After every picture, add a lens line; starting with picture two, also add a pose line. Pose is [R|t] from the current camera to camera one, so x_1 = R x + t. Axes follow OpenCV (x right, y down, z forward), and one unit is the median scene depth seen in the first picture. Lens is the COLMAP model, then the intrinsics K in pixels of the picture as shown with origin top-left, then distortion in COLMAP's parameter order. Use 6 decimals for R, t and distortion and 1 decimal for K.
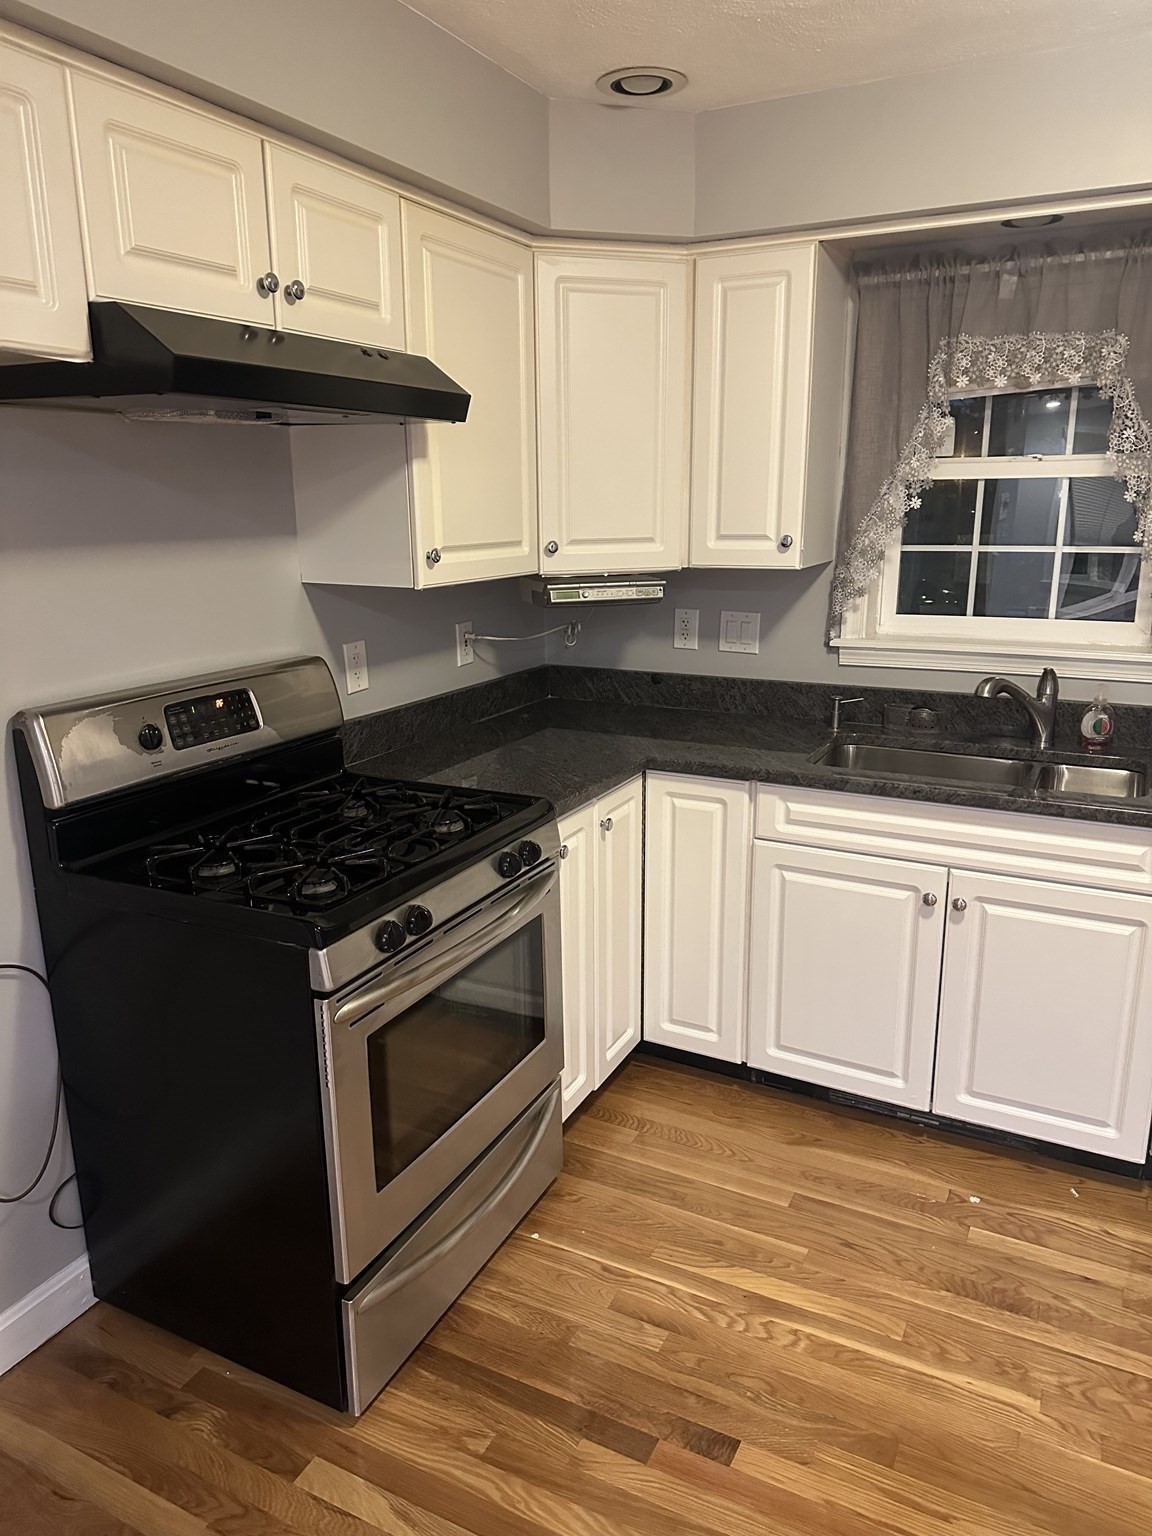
lens RADIAL K [[1060.3, 0, 576.0], [0, 1060.3, 775.2], [0, 0, 1]] dist [0.144983, -0.238498]
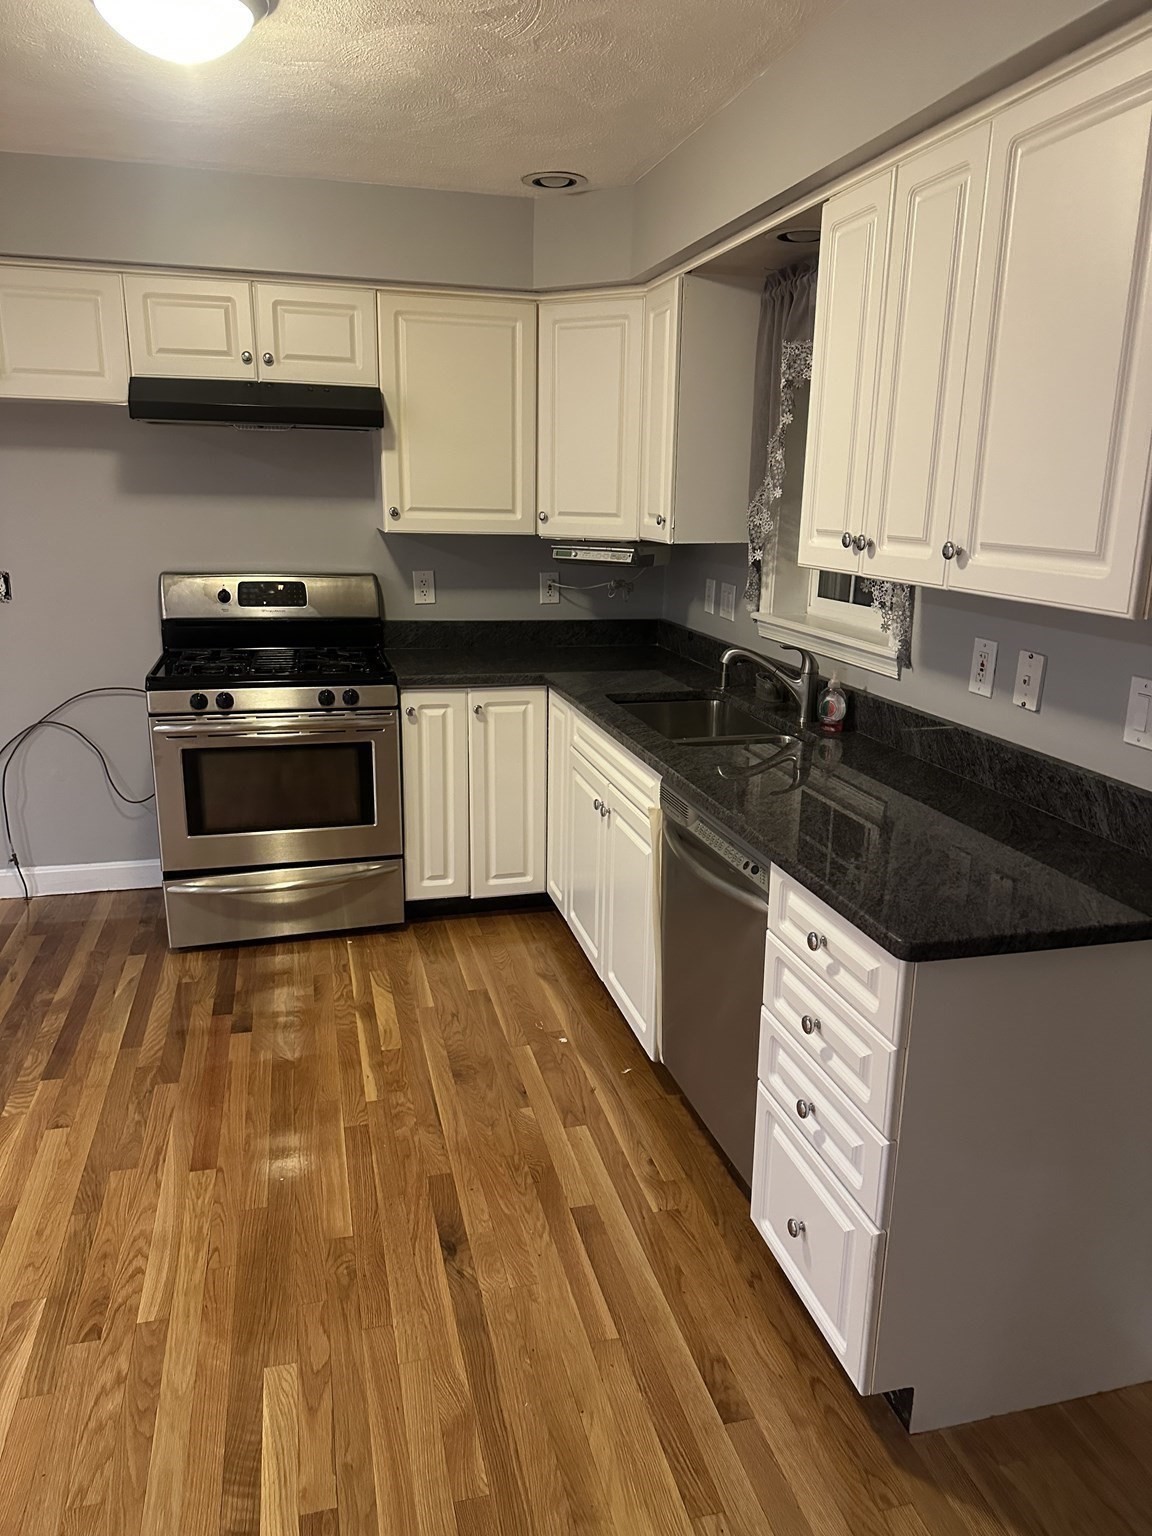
lens RADIAL K [[1060.3, 0, 576.0], [0, 1060.3, 775.2], [0, 0, 1]] dist [0.144983, -0.238498]
pose [[0.674859, 0.213806, -0.706294, 1.172119], [-0.212256, 0.972902, 0.091703, -0.026943], [0.706762, 0.088028, 0.701954, 0.101309]]
